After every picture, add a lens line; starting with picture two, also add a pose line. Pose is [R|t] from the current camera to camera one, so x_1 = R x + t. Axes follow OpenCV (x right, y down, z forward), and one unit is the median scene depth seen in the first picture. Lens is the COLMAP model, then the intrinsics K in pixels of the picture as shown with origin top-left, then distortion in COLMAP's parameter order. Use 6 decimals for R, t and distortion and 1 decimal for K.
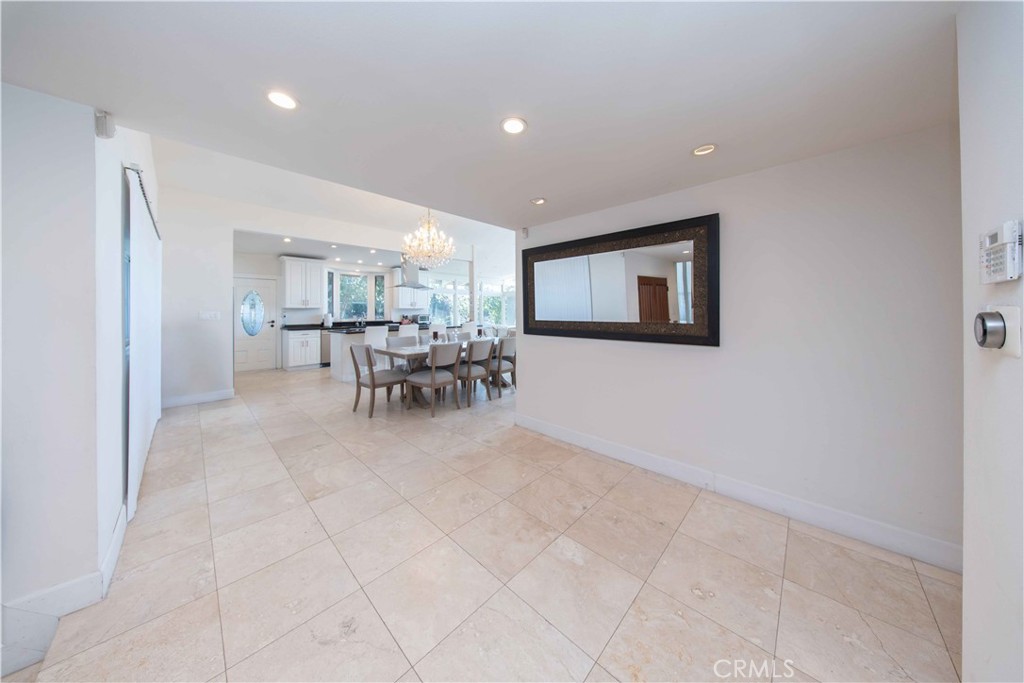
lens RADIAL K [[309.4, 0, 512.4], [0, 309.4, 310.8], [0, 0, 1]] dist [0.000124, -0.000061]
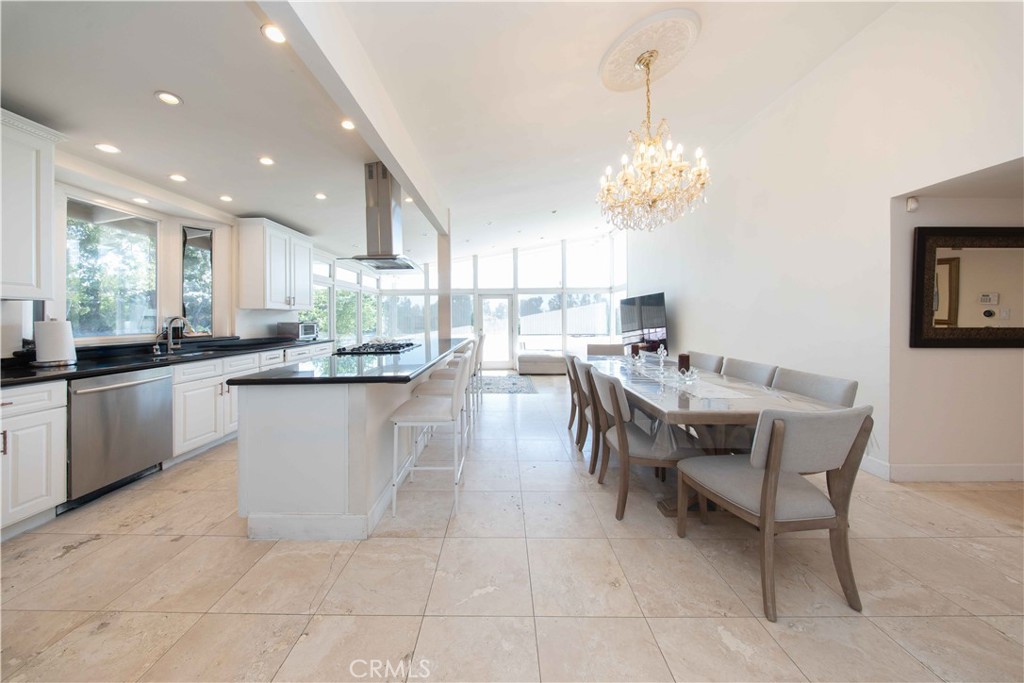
lens RADIAL K [[309.3, 0, 502.3], [0, 309.3, 317.8], [0, 0, 1]] dist [-0.004735, -0.000107]
pose [[0.725979, 0.004472, 0.687702, -0.572350], [-0.004451, 0.999988, -0.001803, 0.006622], [-0.687703, -0.001752, 0.725990, 0.584156]]
